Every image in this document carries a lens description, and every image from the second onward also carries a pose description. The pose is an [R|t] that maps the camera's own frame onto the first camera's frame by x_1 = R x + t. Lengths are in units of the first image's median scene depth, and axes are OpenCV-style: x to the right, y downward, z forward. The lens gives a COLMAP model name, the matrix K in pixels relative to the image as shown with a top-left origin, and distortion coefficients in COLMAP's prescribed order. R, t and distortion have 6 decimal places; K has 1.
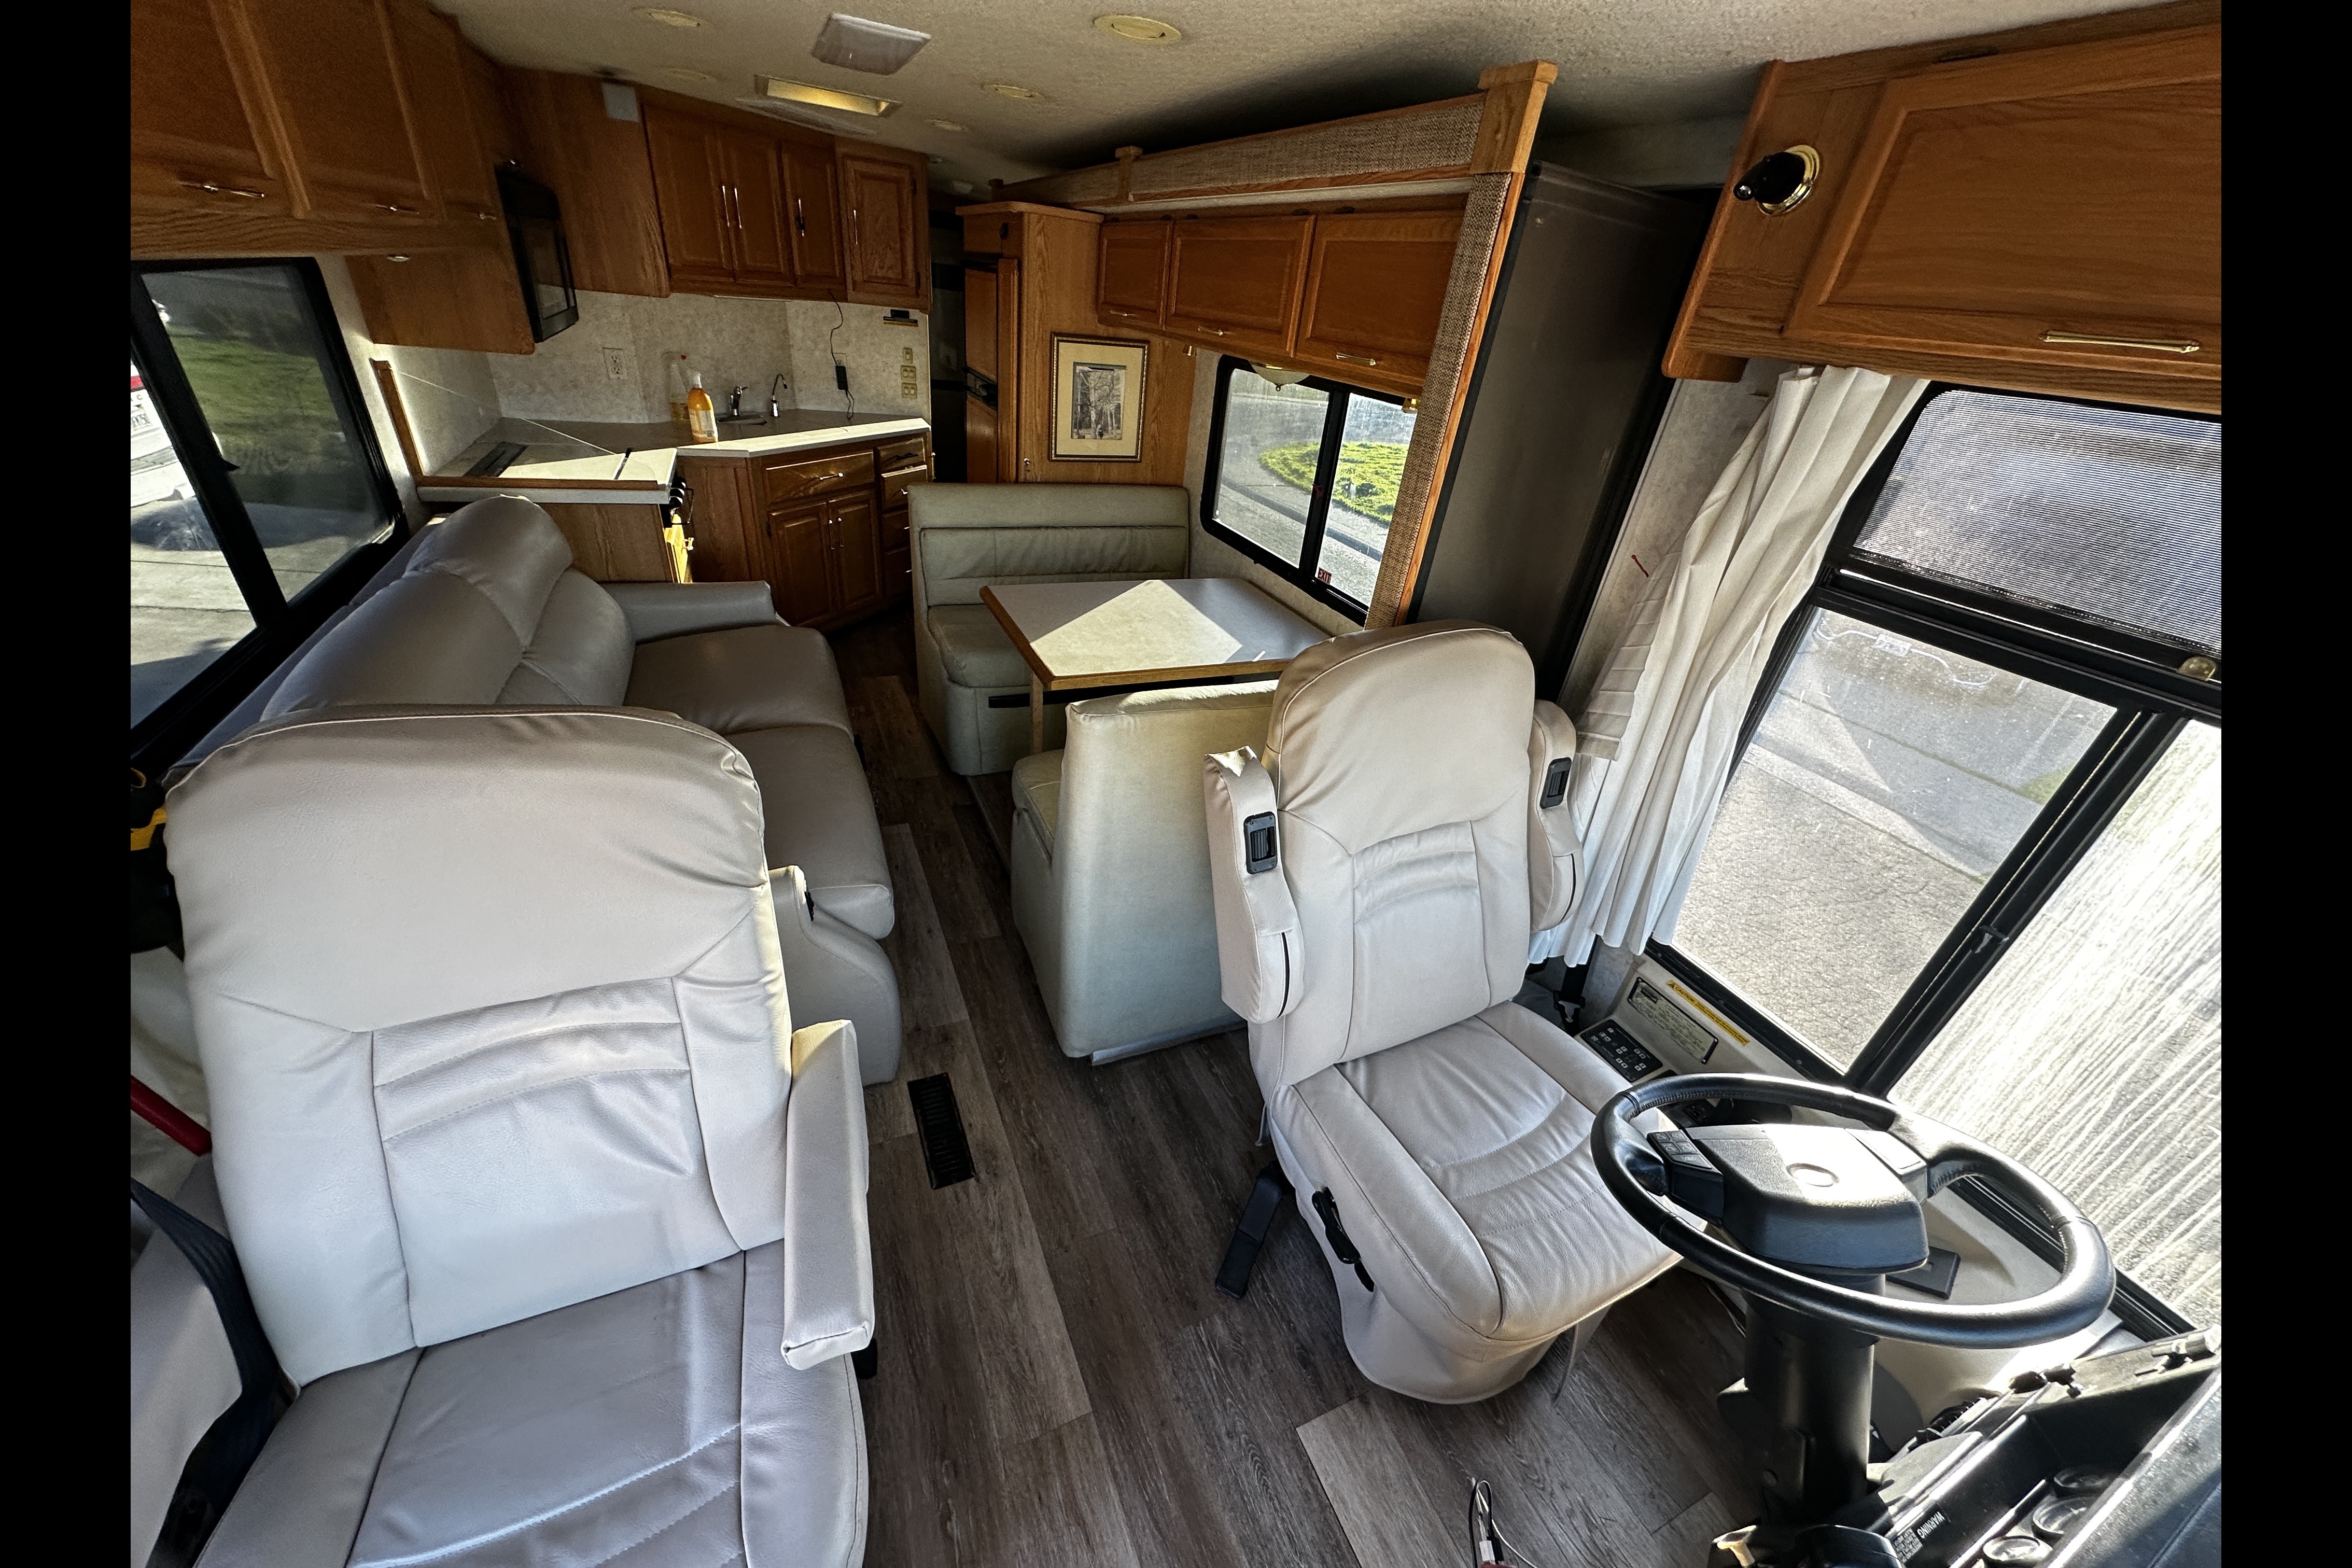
lens RADIAL K [[831.9, 0, 1176.0], [0, 831.9, 784.0], [0, 0, 1]] dist [-0.000576, -0.000005]
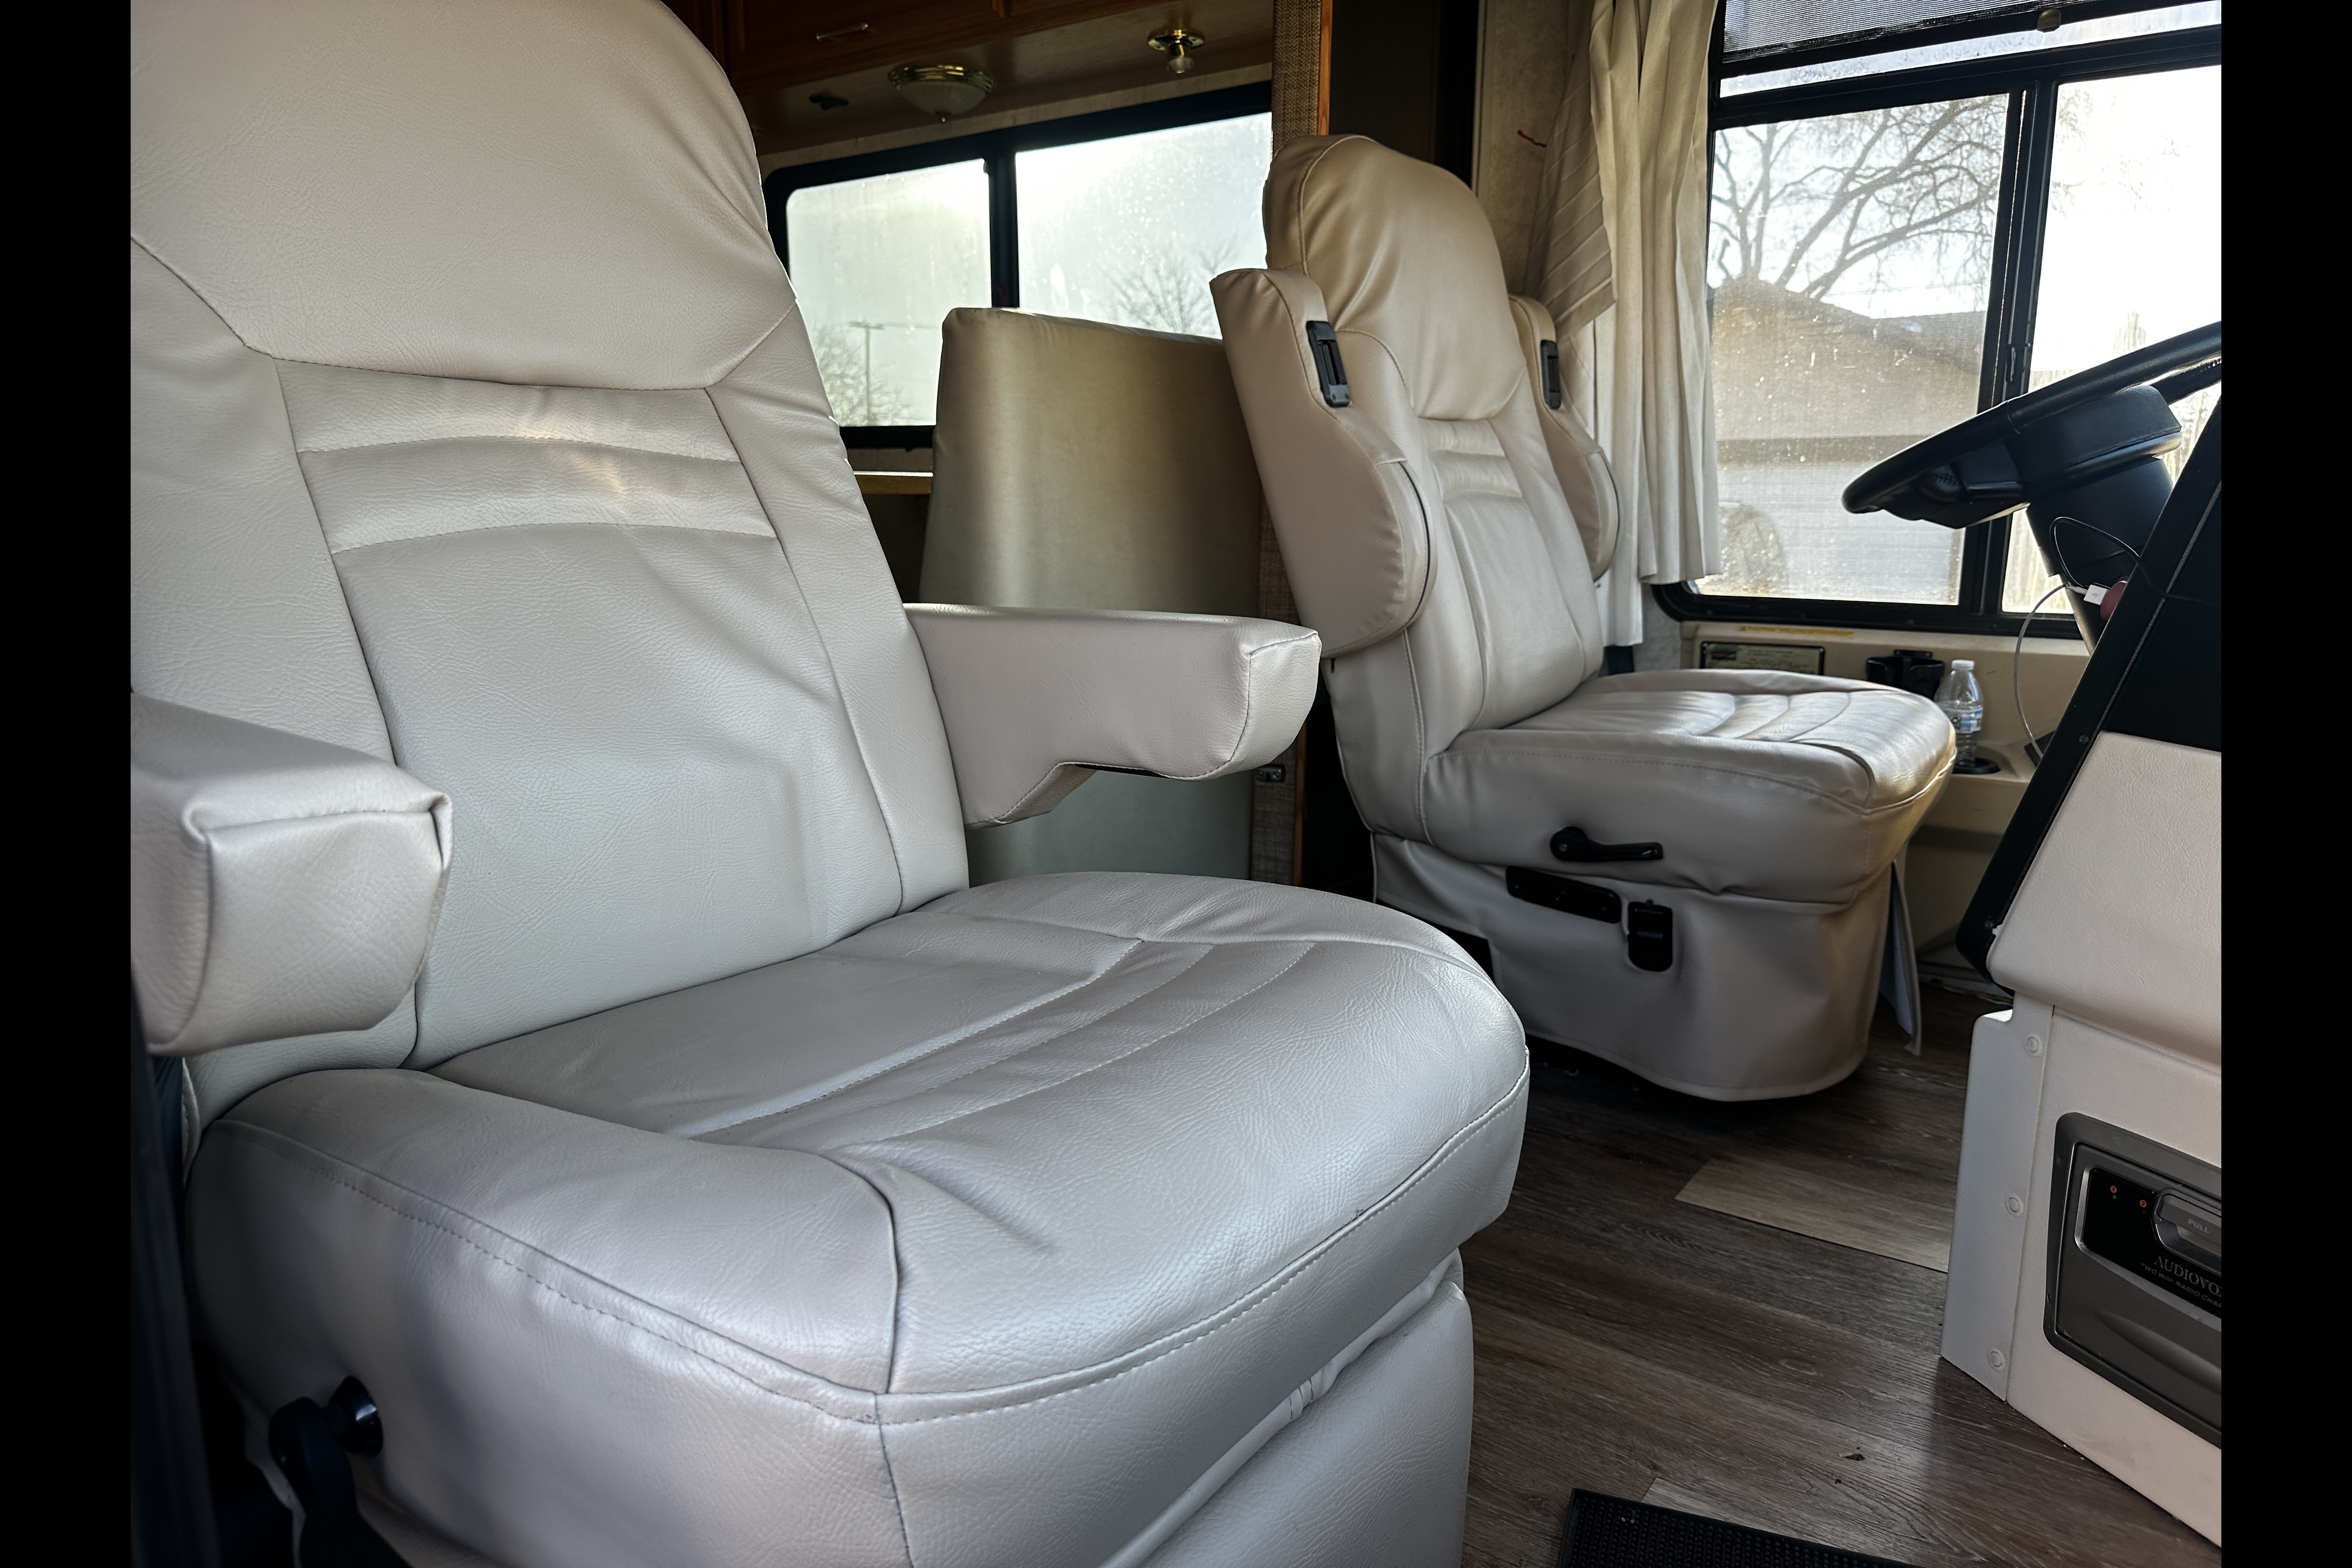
lens RADIAL K [[1504.7, 0, 1176.0], [0, 1504.7, 784.0], [0, 0, 1]] dist [0.061223, -0.130792]
pose [[0.862945, -0.191461, 0.467619, -0.698339], [0.328378, 0.915864, -0.231001, 0.668563], [-0.384048, 0.352897, 0.853212, 0.058993]]
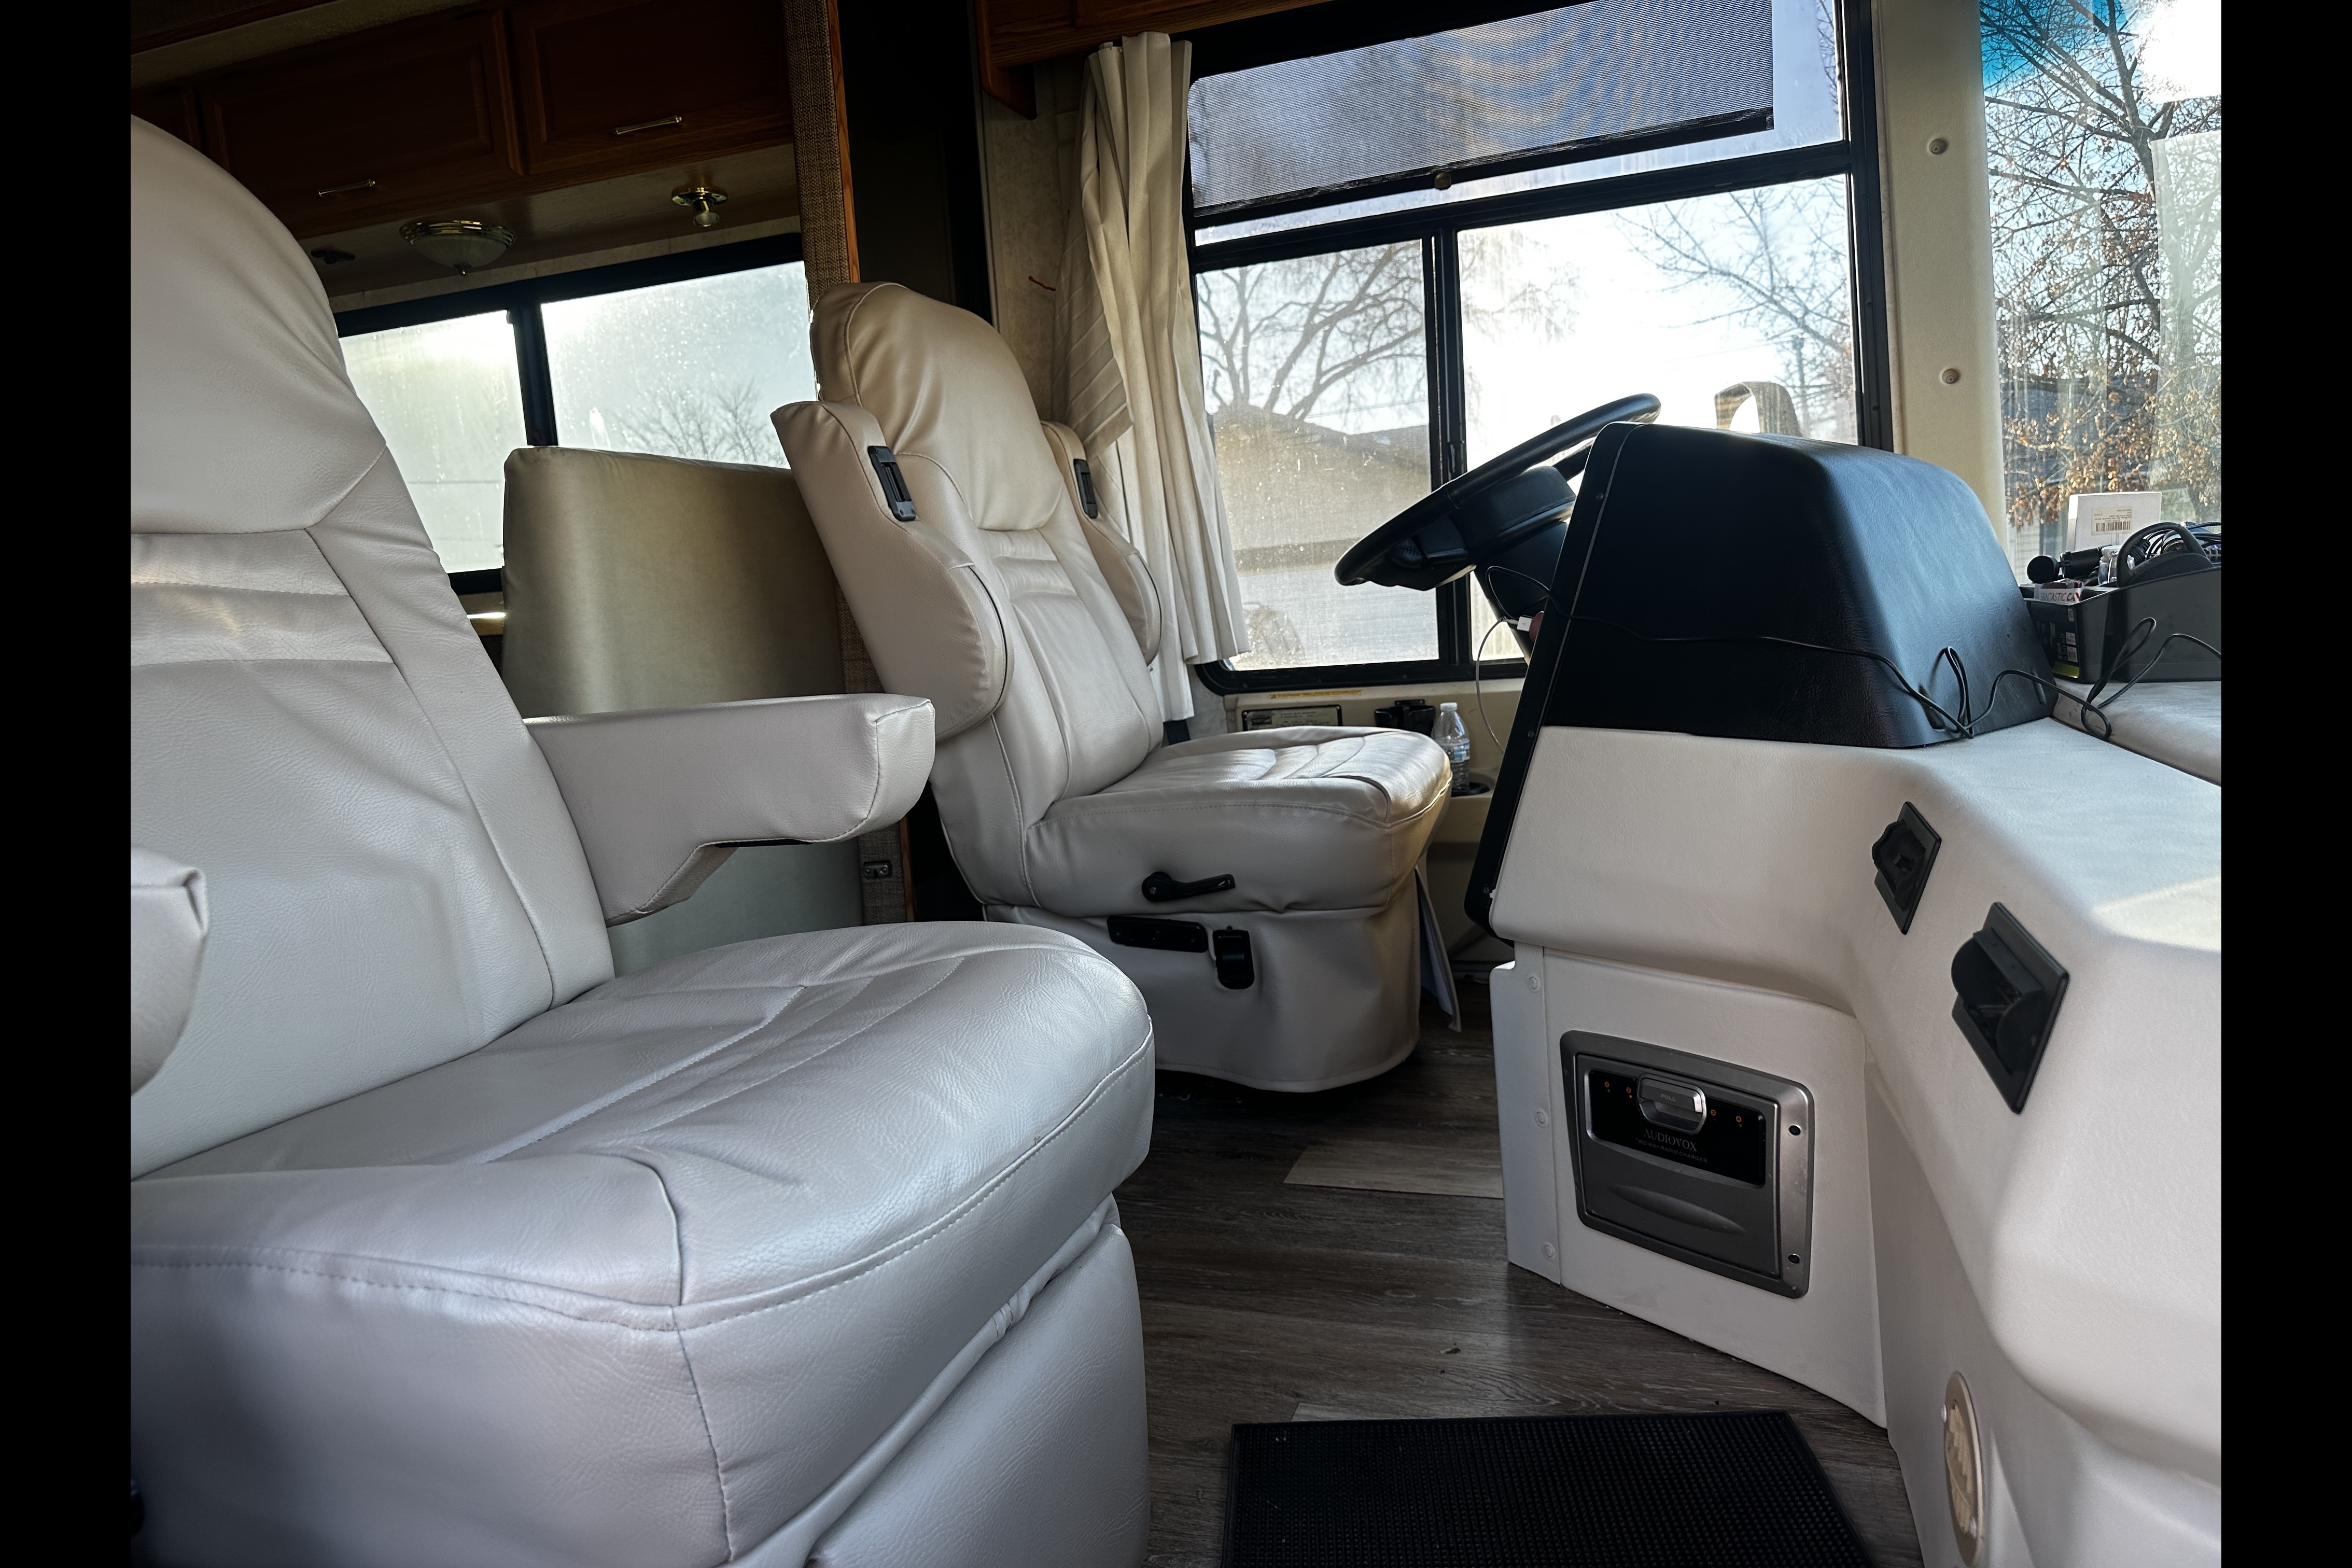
lens RADIAL K [[1504.7, 0, 1176.0], [0, 1504.7, 784.0], [0, 0, 1]] dist [0.115464, -0.206430]
pose [[0.672002, -0.234505, 0.702439, -0.805865], [0.494109, 0.848512, -0.189428, 0.728448], [-0.551607, 0.474378, 0.686073, -0.013468]]
